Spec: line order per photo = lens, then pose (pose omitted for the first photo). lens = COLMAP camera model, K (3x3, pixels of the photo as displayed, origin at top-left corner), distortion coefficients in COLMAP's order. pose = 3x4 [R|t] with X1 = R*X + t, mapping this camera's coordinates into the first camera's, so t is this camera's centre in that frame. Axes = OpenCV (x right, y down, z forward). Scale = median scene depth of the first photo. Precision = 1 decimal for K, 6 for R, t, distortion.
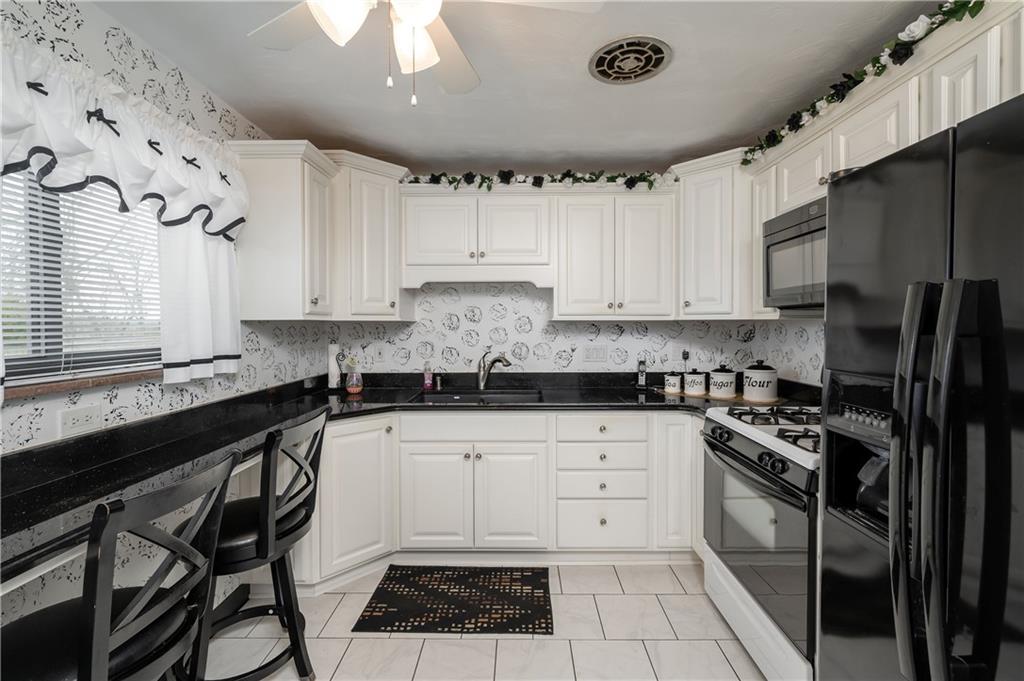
lens RADIAL K [[431.2, 0, 514.8], [0, 431.2, 335.4], [0, 0, 1]] dist [0.000090, 0.000061]
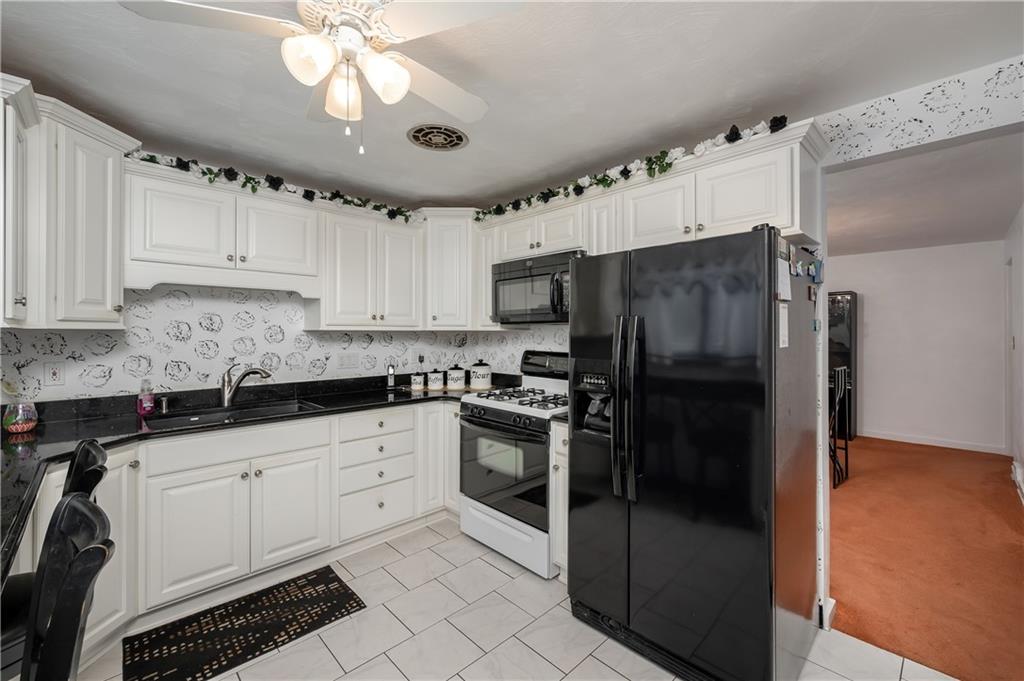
lens RADIAL K [[426.3, 0, 512.0], [0, 426.3, 340.5], [0, 0, 1]] dist [-0.000190, -0.000088]
pose [[0.712774, -0.010665, 0.701313, -0.321427], [0.016996, 0.999853, -0.002070, 0.000429], [-0.701188, 0.013395, 0.712850, -0.060613]]
